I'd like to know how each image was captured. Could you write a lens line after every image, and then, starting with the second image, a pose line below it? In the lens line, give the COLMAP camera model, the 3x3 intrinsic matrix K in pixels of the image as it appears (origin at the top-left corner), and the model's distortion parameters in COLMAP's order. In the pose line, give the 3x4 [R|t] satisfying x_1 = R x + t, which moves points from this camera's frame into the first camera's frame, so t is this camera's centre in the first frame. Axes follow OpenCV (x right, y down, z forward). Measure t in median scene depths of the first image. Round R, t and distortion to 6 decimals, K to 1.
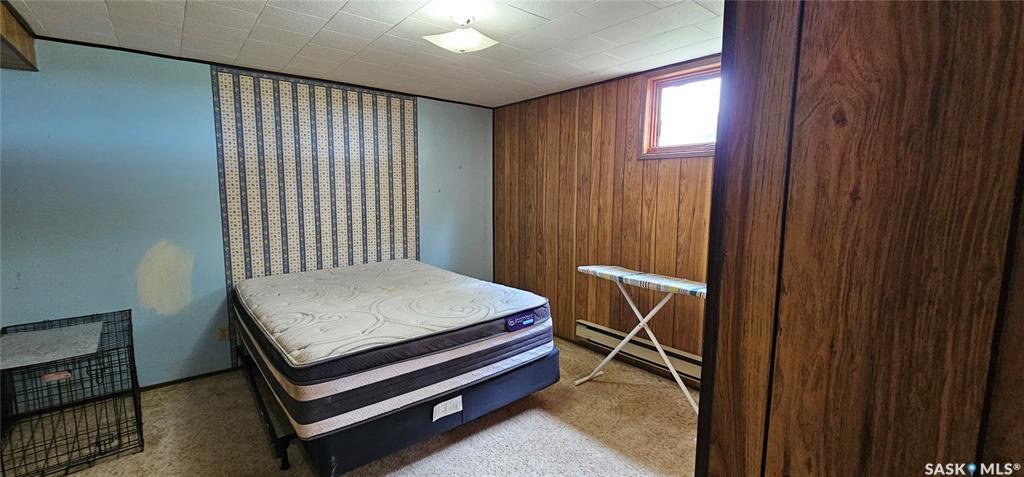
lens RADIAL K [[418.3, 0, 510.5], [0, 418.3, 237.1], [0, 0, 1]] dist [-0.003572, 0.000468]
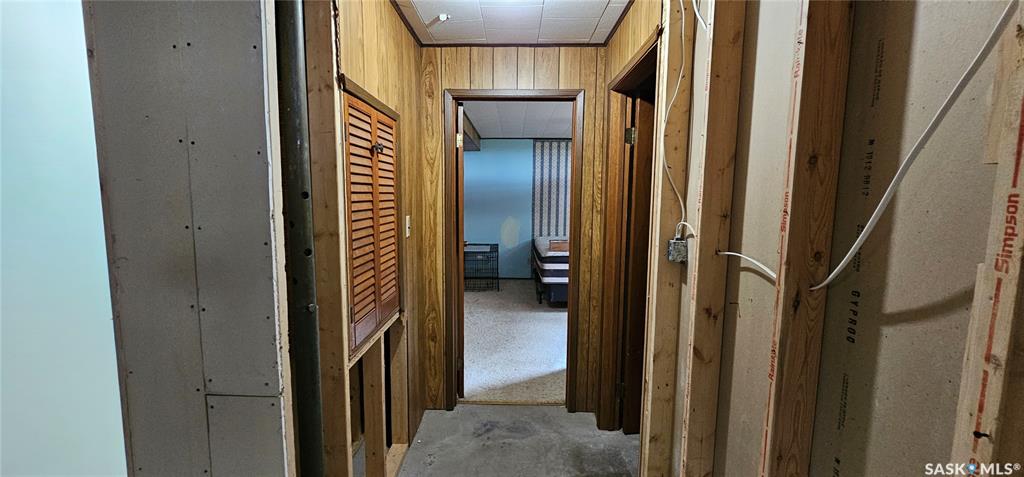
lens RADIAL K [[418.3, 0, 511.5], [0, 418.3, 240.1], [0, 0, 1]] dist [-0.003572, 0.000468]
pose [[0.770751, 0.072139, -0.633039, 0.622410], [-0.077959, 0.996782, 0.018671, 0.089913], [0.632349, 0.034960, 0.773895, -0.756856]]
